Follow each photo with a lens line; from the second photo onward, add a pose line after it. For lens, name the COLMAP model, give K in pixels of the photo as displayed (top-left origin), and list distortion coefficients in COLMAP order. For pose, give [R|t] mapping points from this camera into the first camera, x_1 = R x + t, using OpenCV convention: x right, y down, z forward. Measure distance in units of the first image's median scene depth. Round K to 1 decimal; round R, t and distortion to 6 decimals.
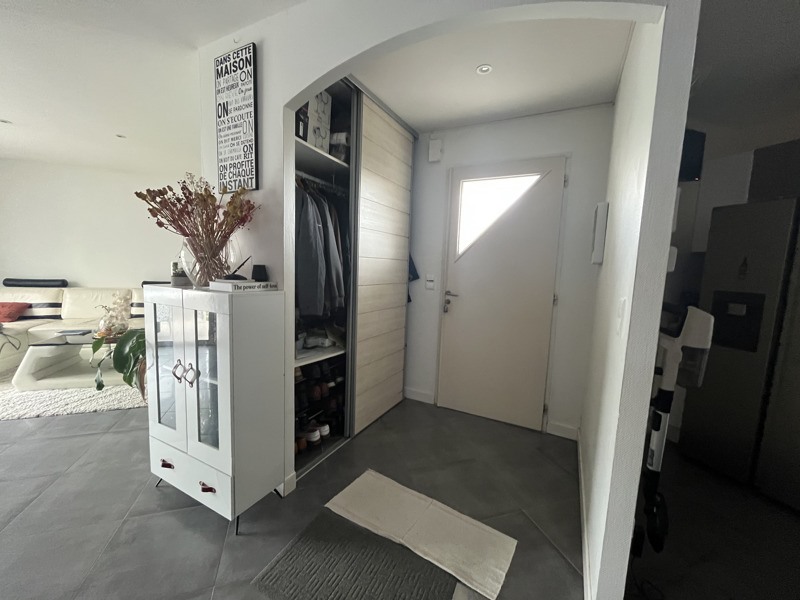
lens RADIAL K [[323.5, 0, 400.0], [0, 323.5, 300.0], [0, 0, 1]] dist [-0.003071, -0.000298]
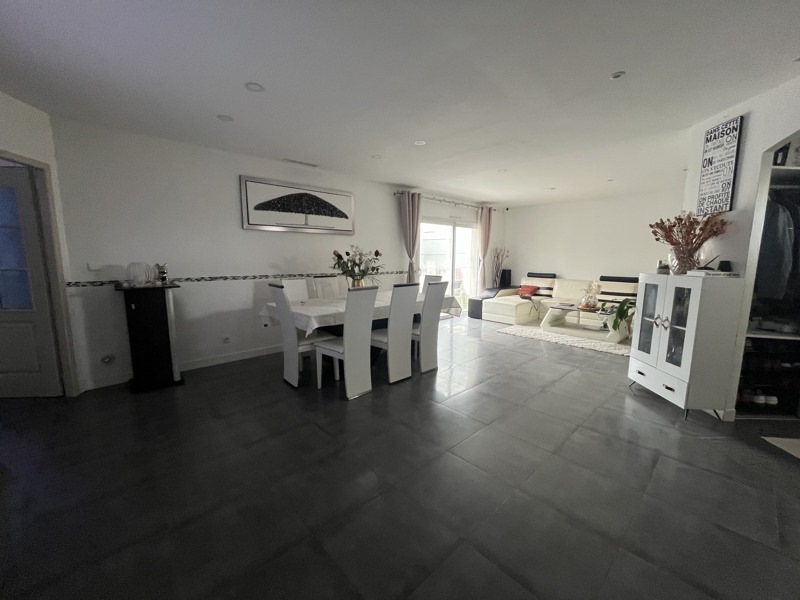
lens RADIAL K [[323.5, 0, 400.0], [0, 323.5, 300.0], [0, 0, 1]] dist [-0.003071, -0.000298]
pose [[0.416038, 0.088142, -0.905065, 0.305736], [-0.090788, 0.994345, 0.055104, 0.125572], [0.904804, 0.059244, 0.421688, -0.976866]]
